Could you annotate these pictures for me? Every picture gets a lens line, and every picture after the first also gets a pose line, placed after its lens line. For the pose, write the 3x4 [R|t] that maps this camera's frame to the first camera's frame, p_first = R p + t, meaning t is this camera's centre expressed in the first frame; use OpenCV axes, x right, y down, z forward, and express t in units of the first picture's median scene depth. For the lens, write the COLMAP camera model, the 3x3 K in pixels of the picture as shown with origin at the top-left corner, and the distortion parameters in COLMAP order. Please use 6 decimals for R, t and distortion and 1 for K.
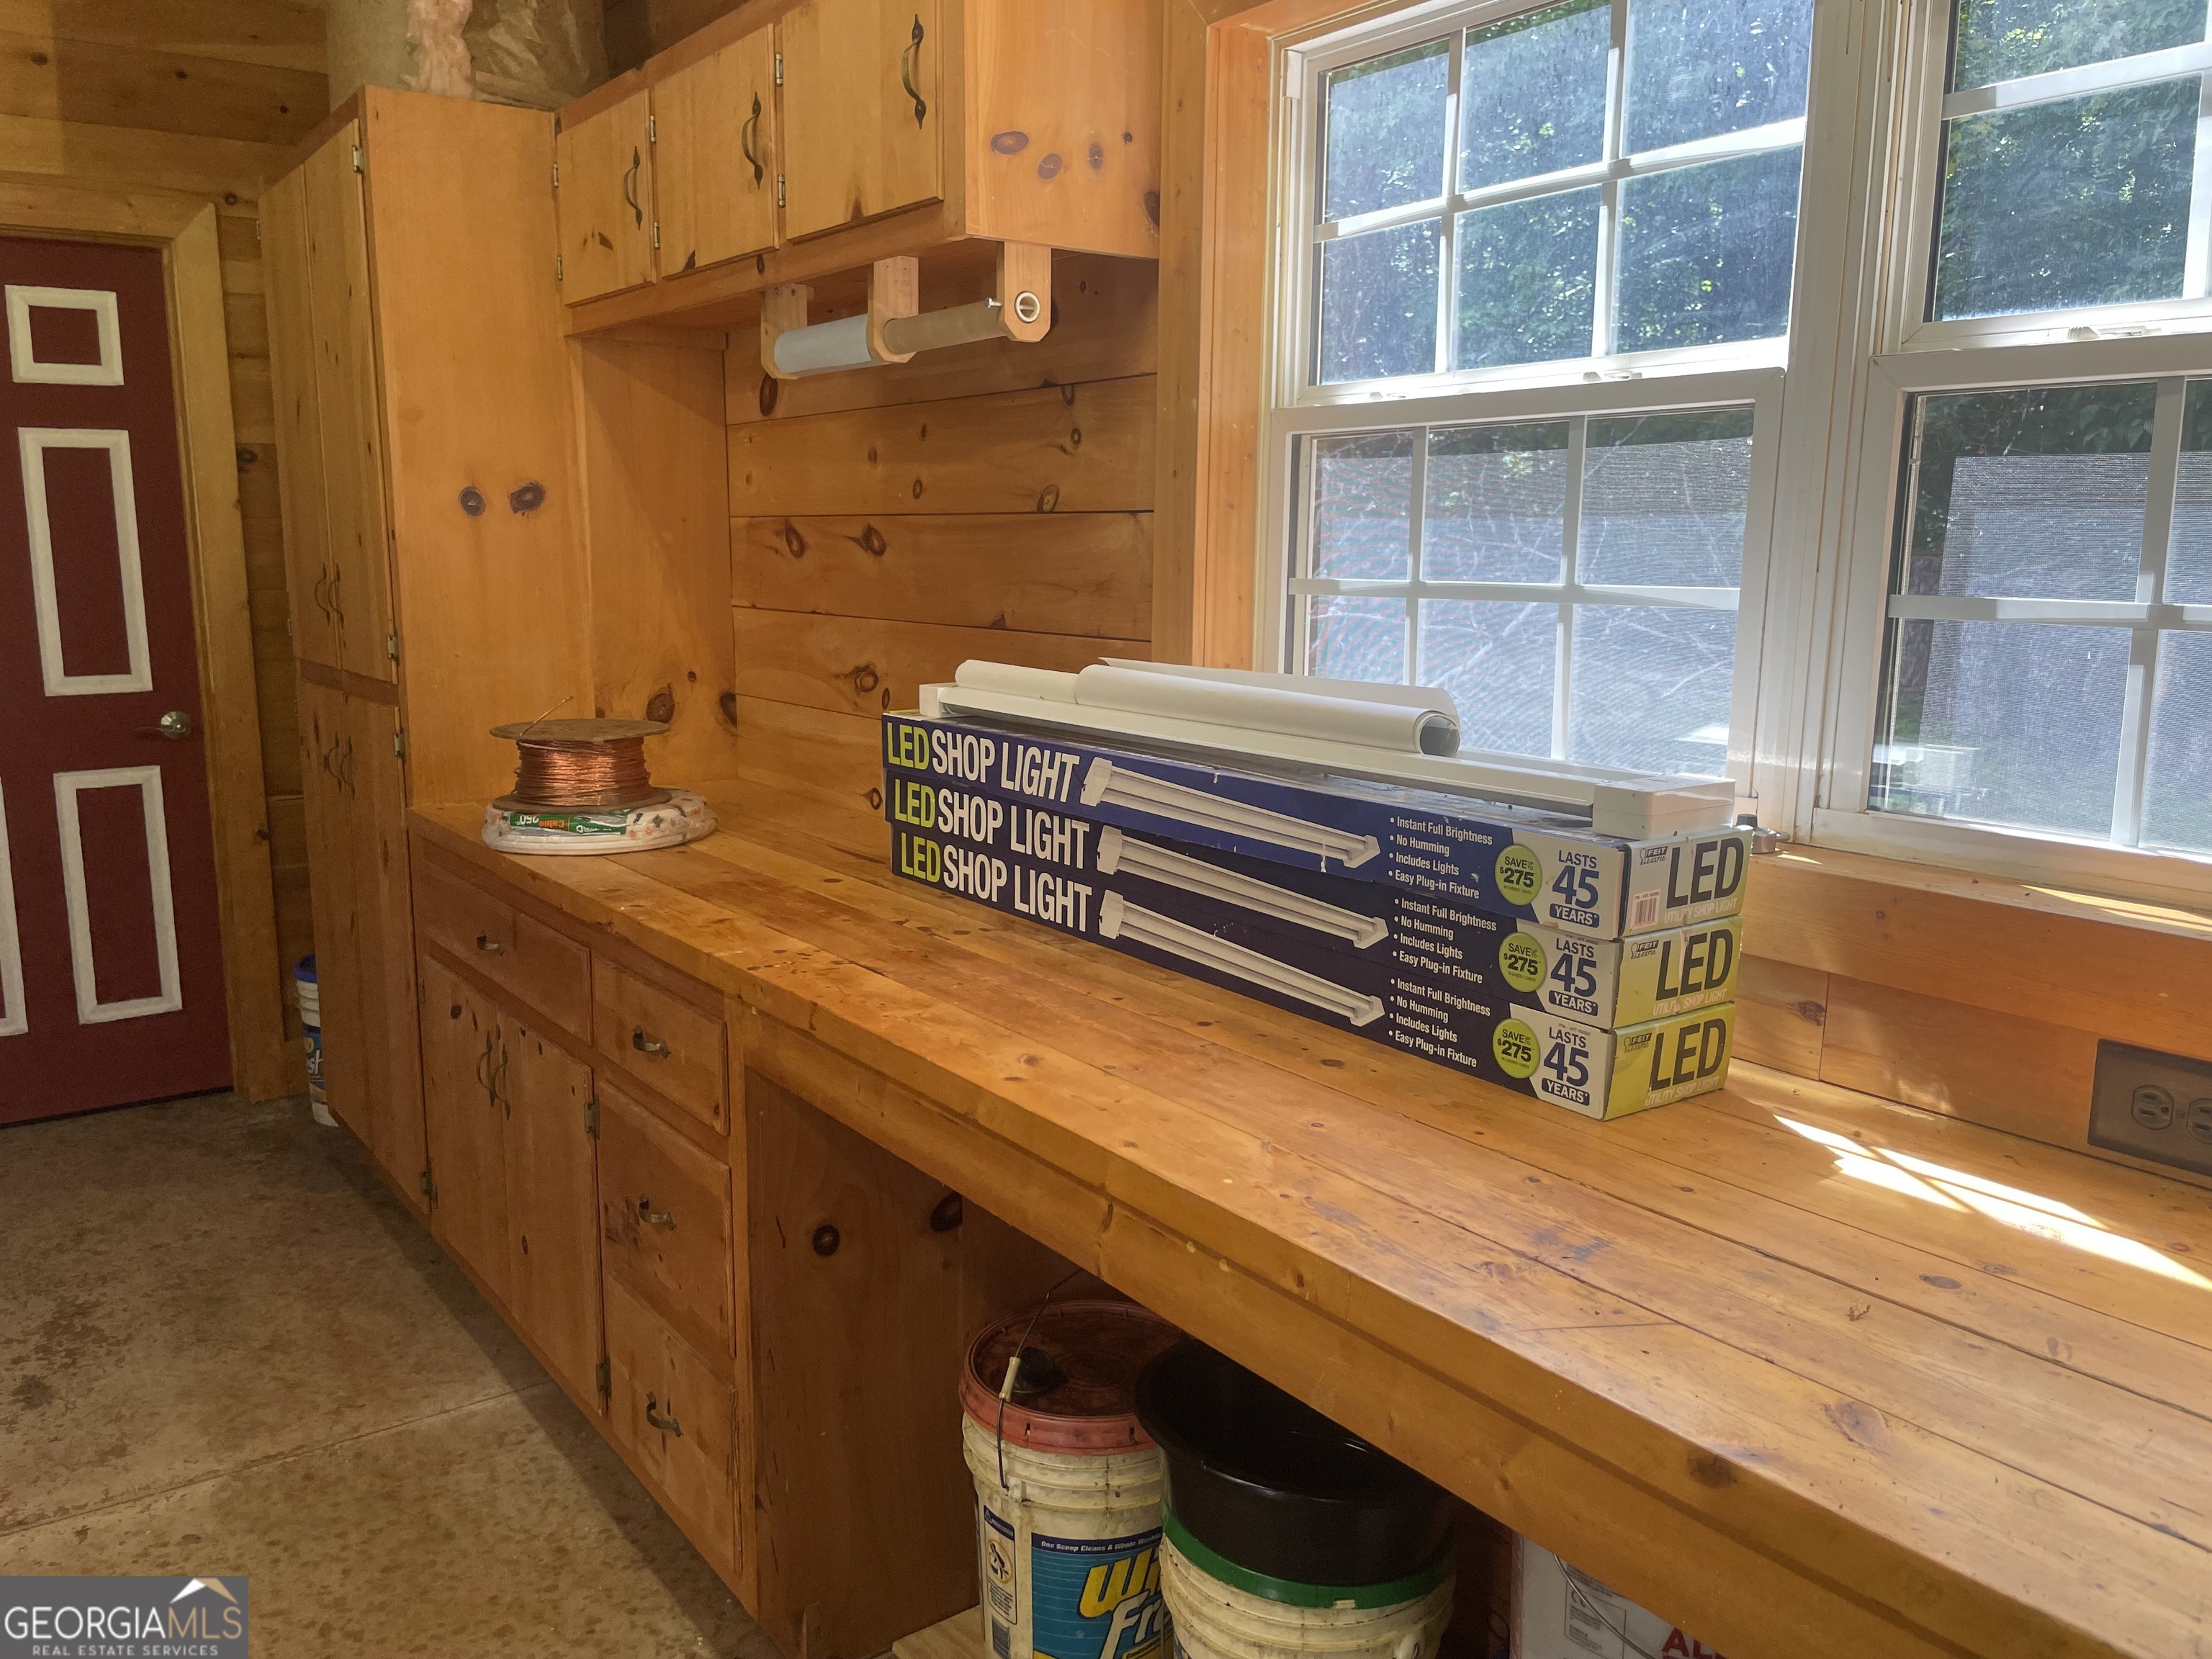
lens RADIAL K [[1679.3, 0, 1106.0], [0, 1679.3, 829.5], [0, 0, 1]] dist [0.110913, -0.154279]
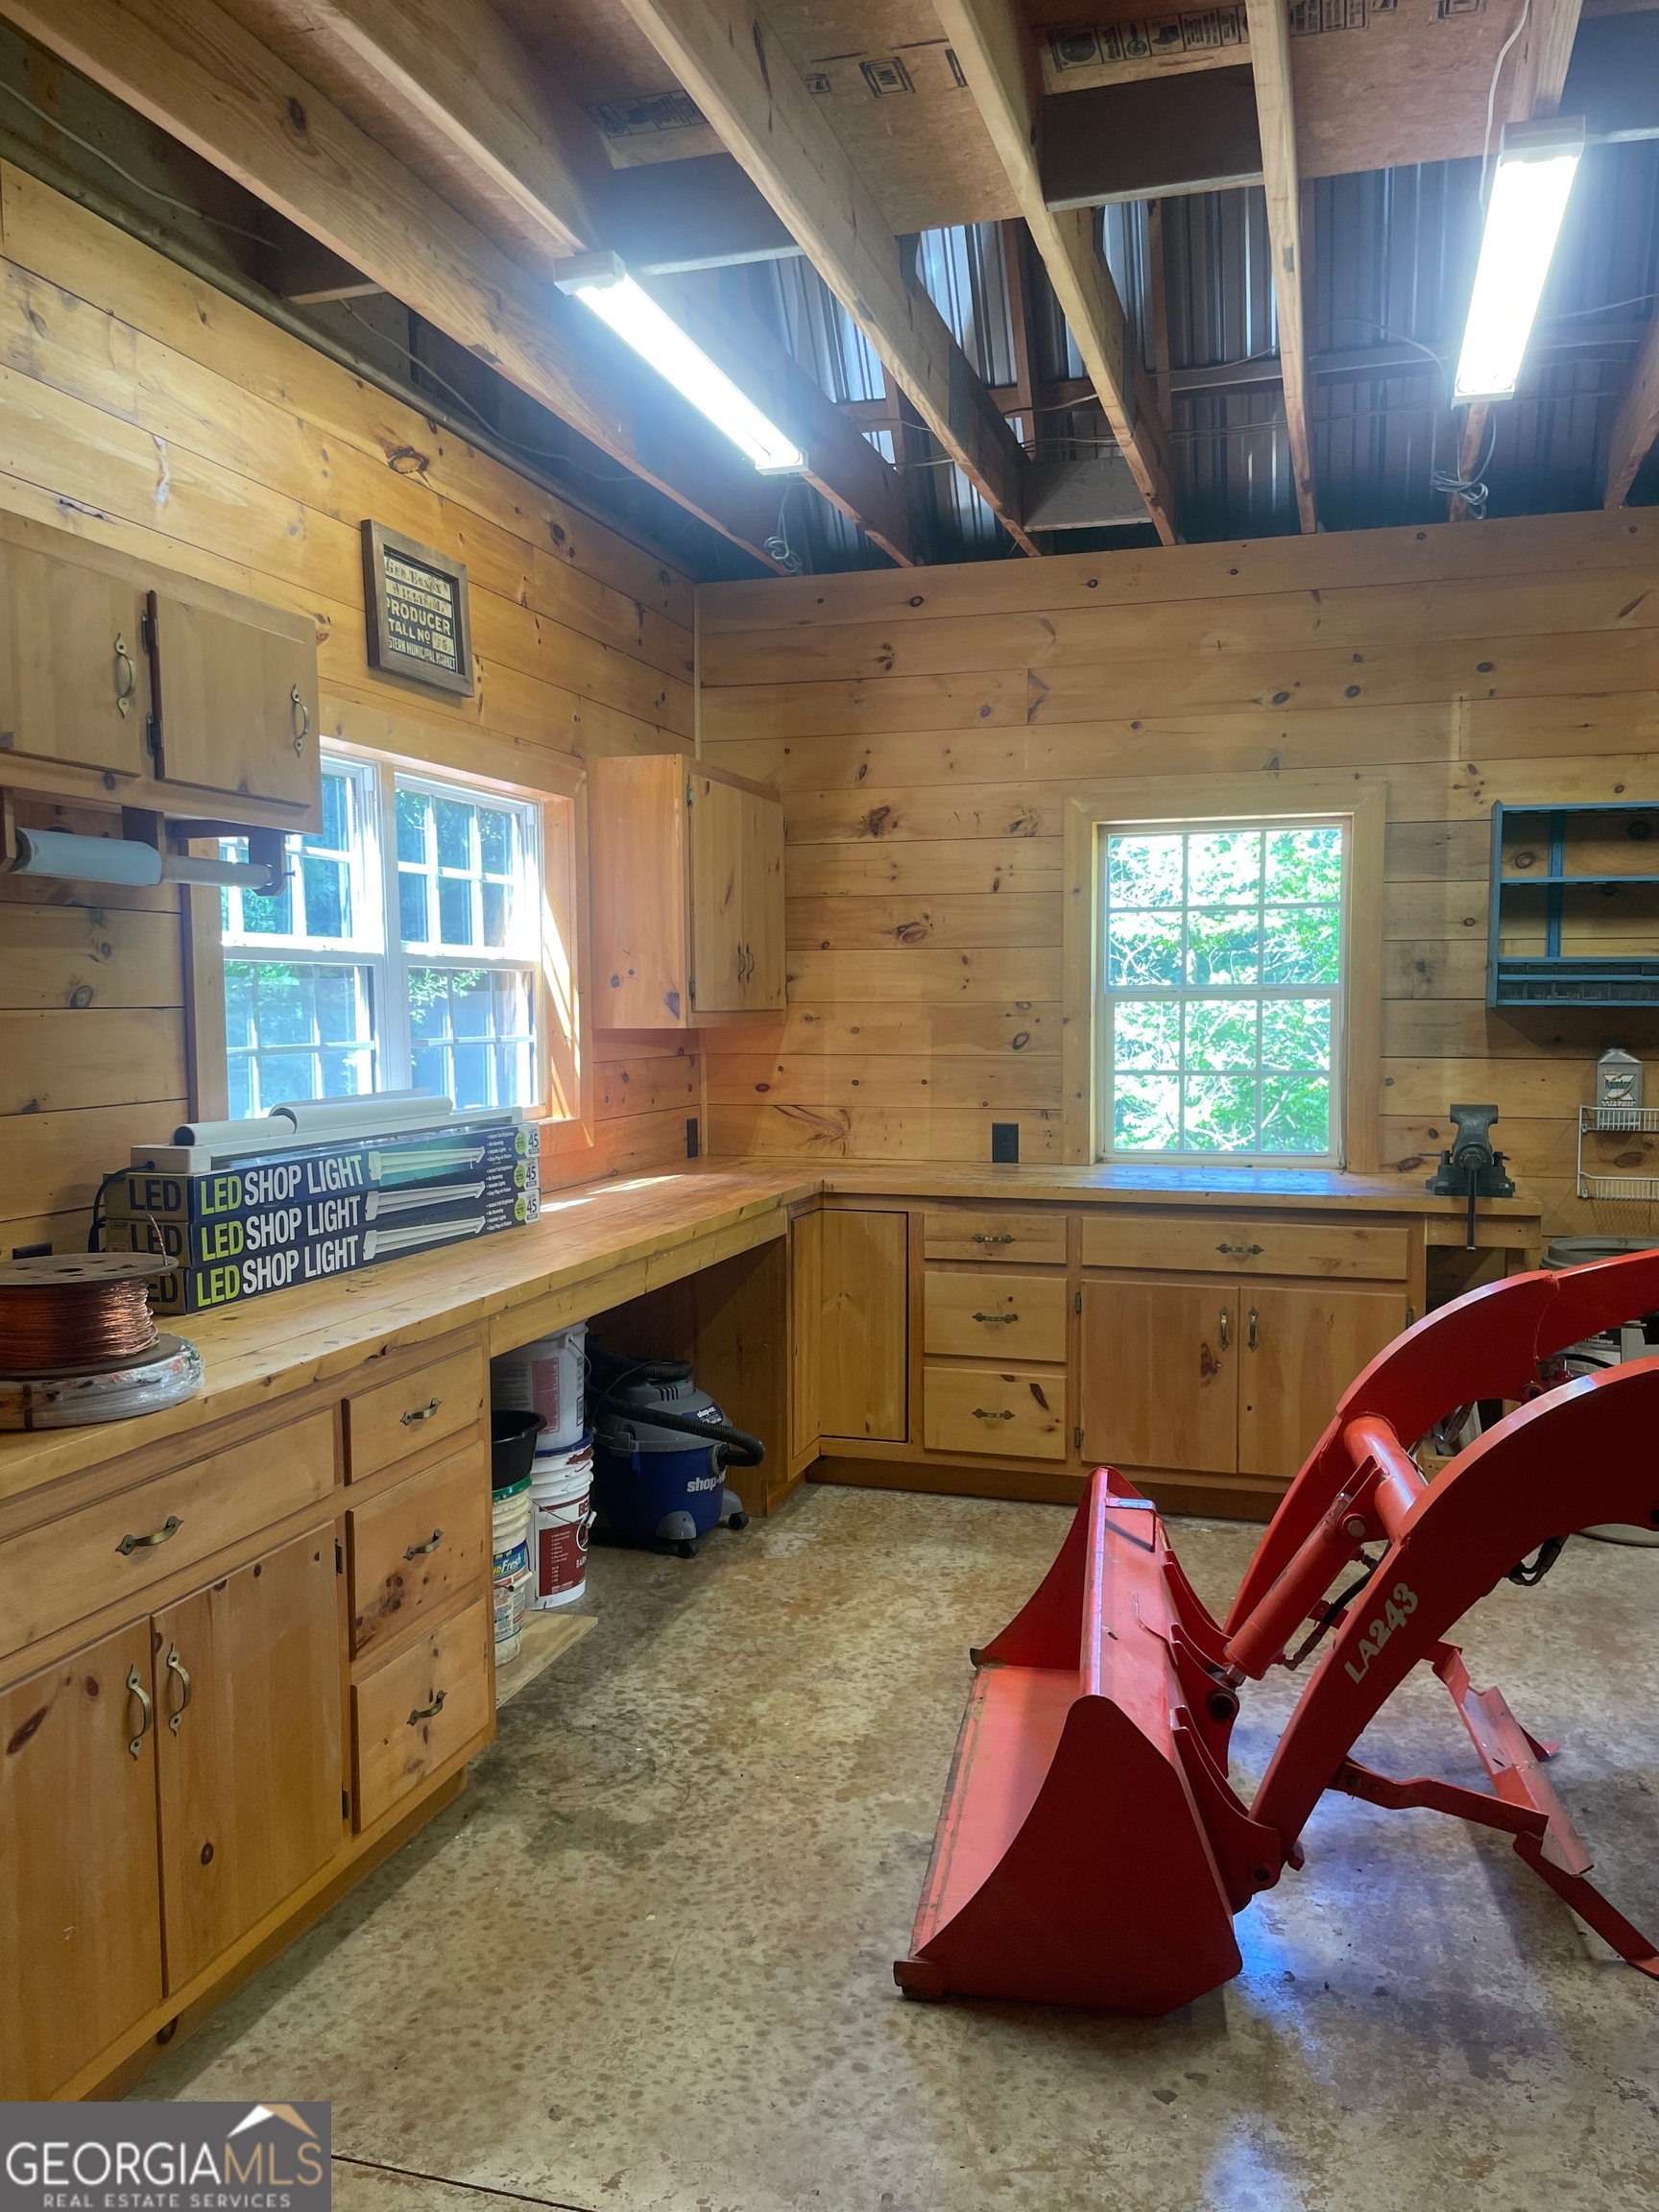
lens RADIAL K [[1679.3, 0, 829.5], [0, 1679.3, 1106.0], [0, 0, 1]] dist [0.110913, -0.154279]
pose [[-0.595332, -0.056771, 0.801472, -1.481117], [0.136114, 0.975957, 0.170236, -0.283911], [-0.791867, 0.210439, -0.573291, 1.440648]]
